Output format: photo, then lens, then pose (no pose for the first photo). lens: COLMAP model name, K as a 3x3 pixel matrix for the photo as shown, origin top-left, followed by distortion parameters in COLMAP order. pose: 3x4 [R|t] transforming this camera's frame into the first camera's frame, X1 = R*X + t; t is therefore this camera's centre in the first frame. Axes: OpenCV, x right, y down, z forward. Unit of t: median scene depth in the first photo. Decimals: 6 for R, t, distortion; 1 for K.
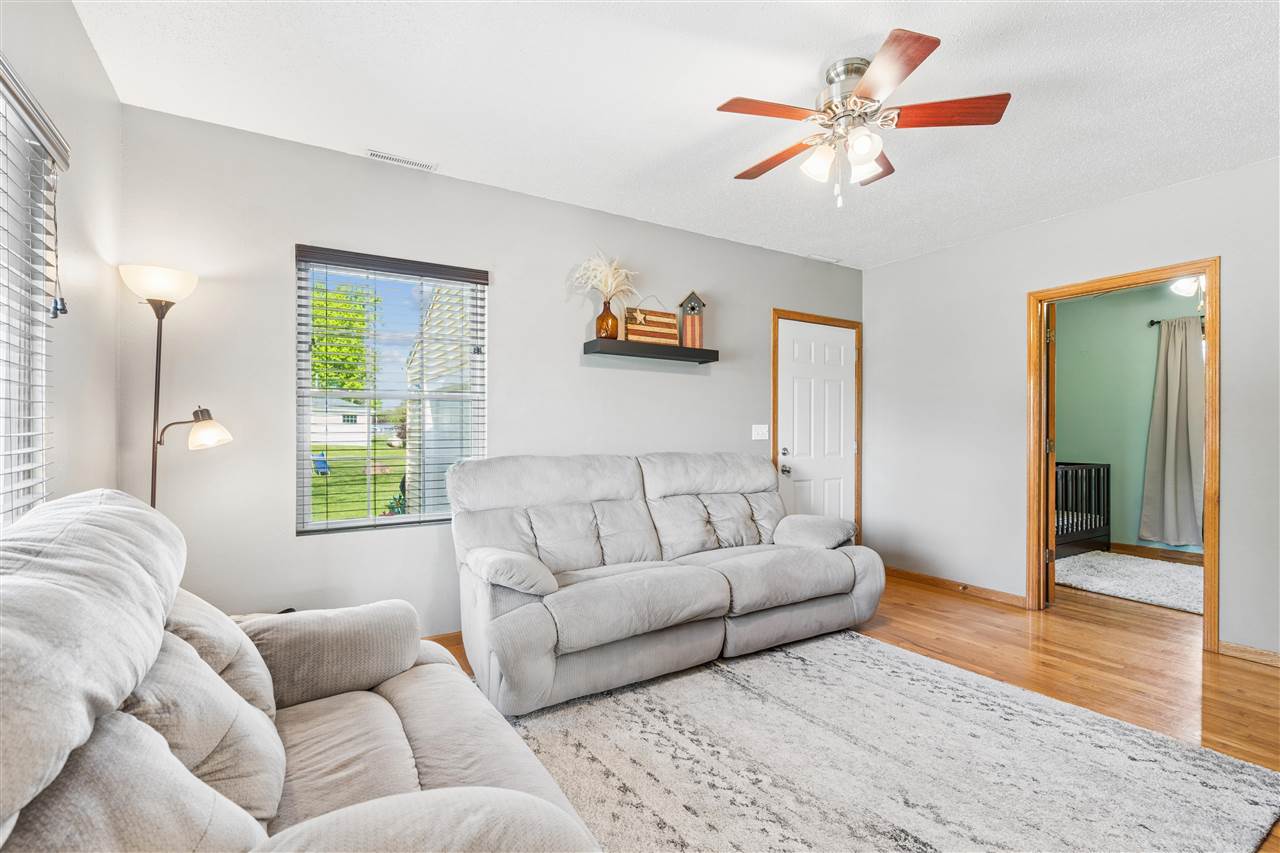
lens RADIAL K [[584.1, 0, 642.0], [0, 584.1, 434.3], [0, 0, 1]] dist [-0.010915, 0.000675]
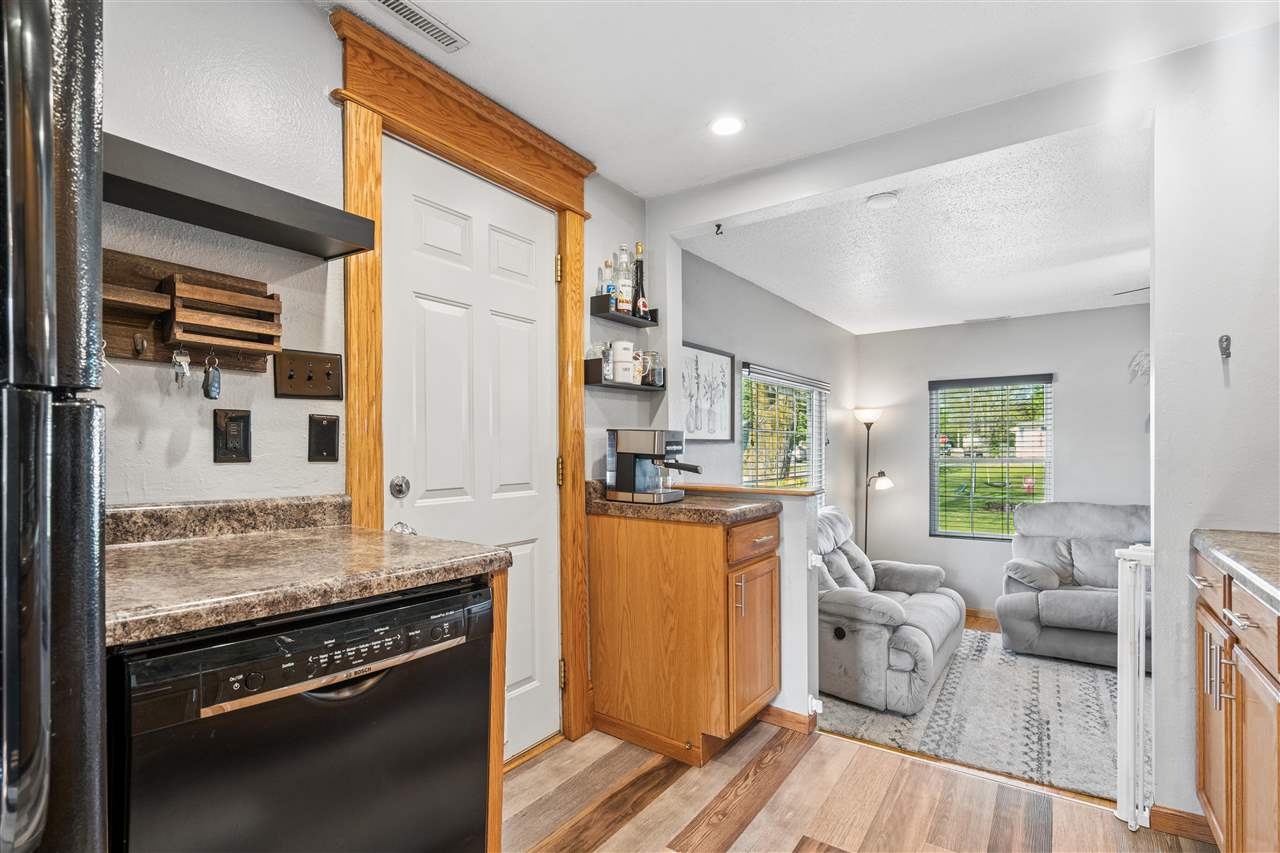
lens RADIAL K [[630.0, 0, 636.3], [0, 630.0, 450.2], [0, 0, 1]] dist [-0.005249, -0.000364]
pose [[0.391584, 0.002560, -0.920139, 0.860016], [0.004217, 0.999981, 0.004577, -0.111382], [0.920133, -0.005673, 0.391566, -0.631347]]
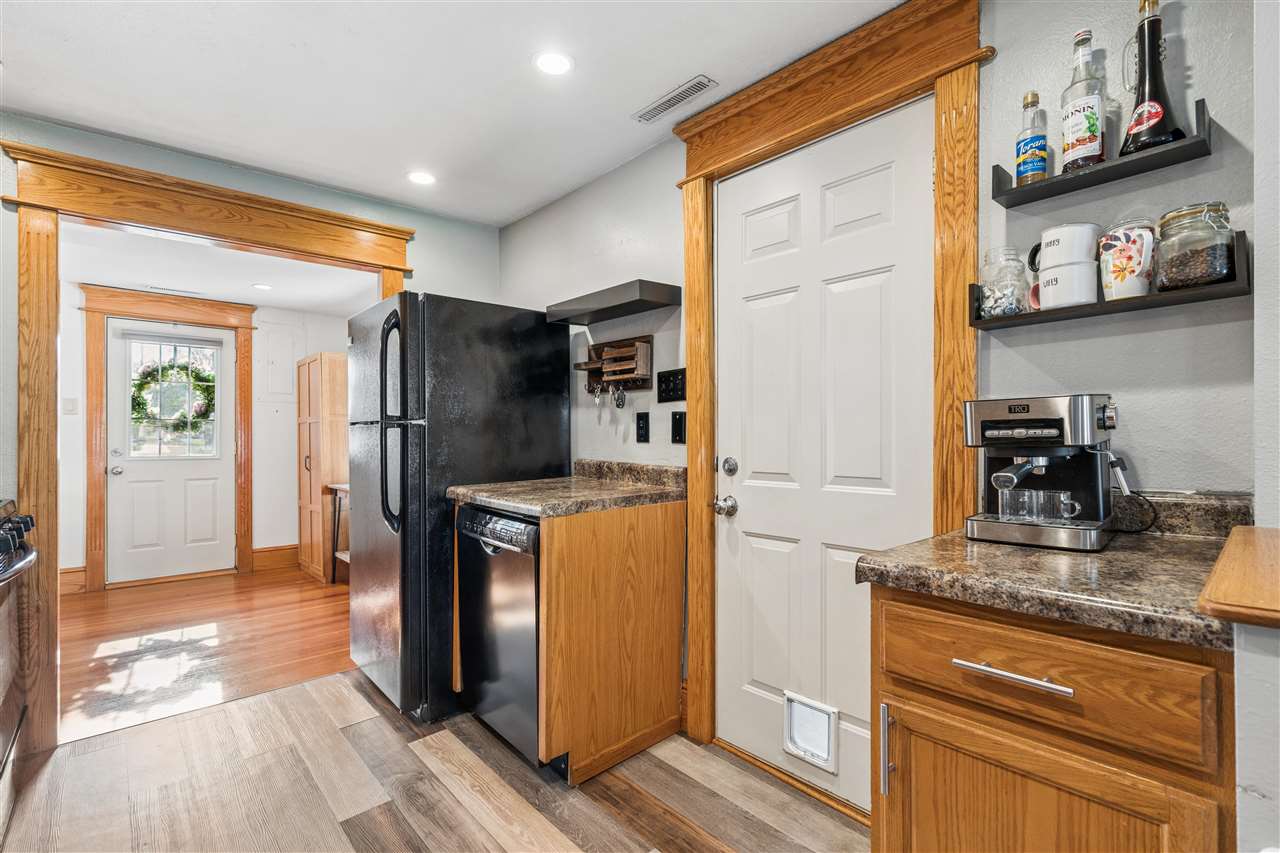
lens RADIAL K [[584.1, 0, 650.5], [0, 584.1, 433.2], [0, 0, 1]] dist [-0.010915, 0.000675]
pose [[-0.986734, -0.000780, -0.162346, 0.389047], [0.000903, 0.999947, -0.010289, -0.105179], [0.162345, -0.010299, -0.986680, 0.080207]]
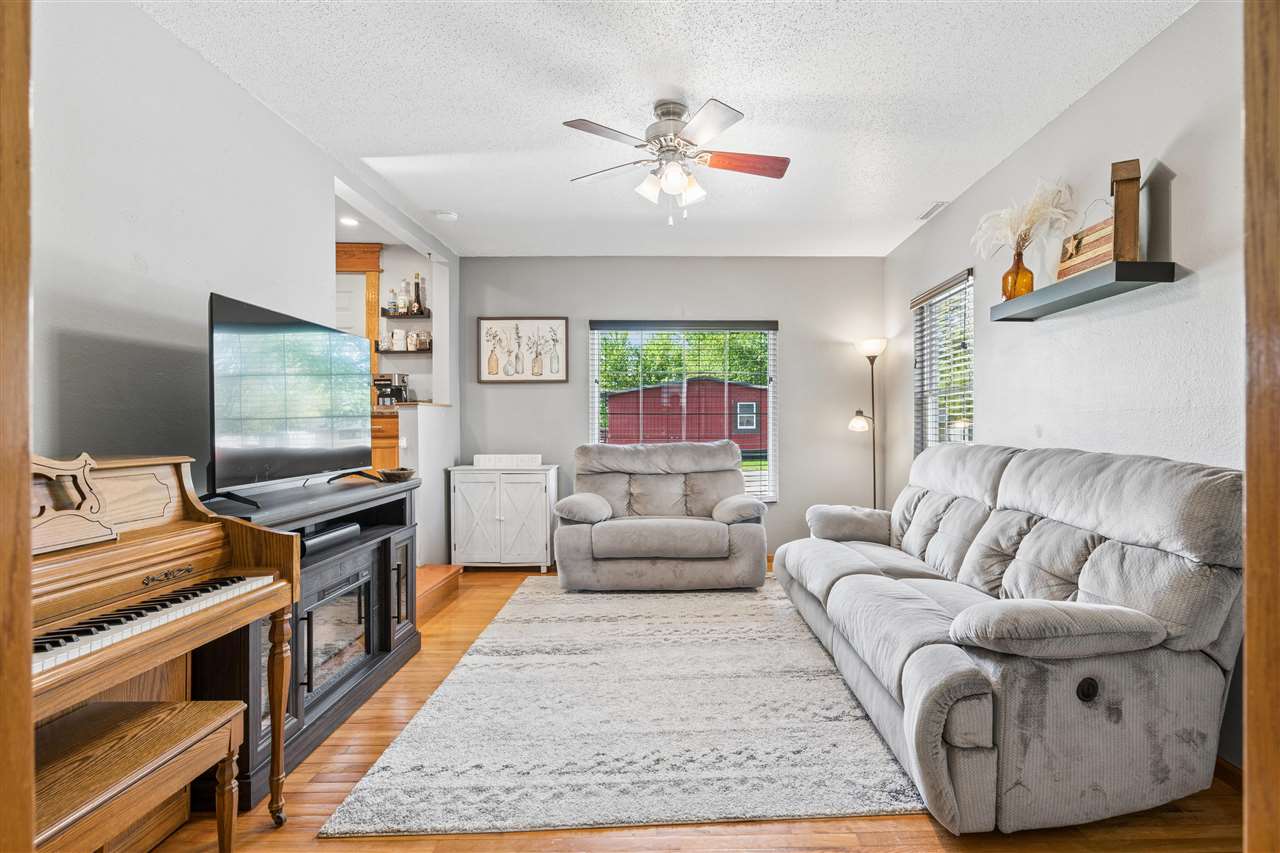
lens RADIAL K [[630.0, 0, 677.5], [0, 630.0, 425.8], [0, 0, 1]] dist [-0.005249, -0.000364]
pose [[-0.526144, 0.001208, -0.850395, 1.096650], [0.000963, 0.999999, 0.000825, 0.004717], [0.850395, -0.000385, -0.526144, 1.285531]]
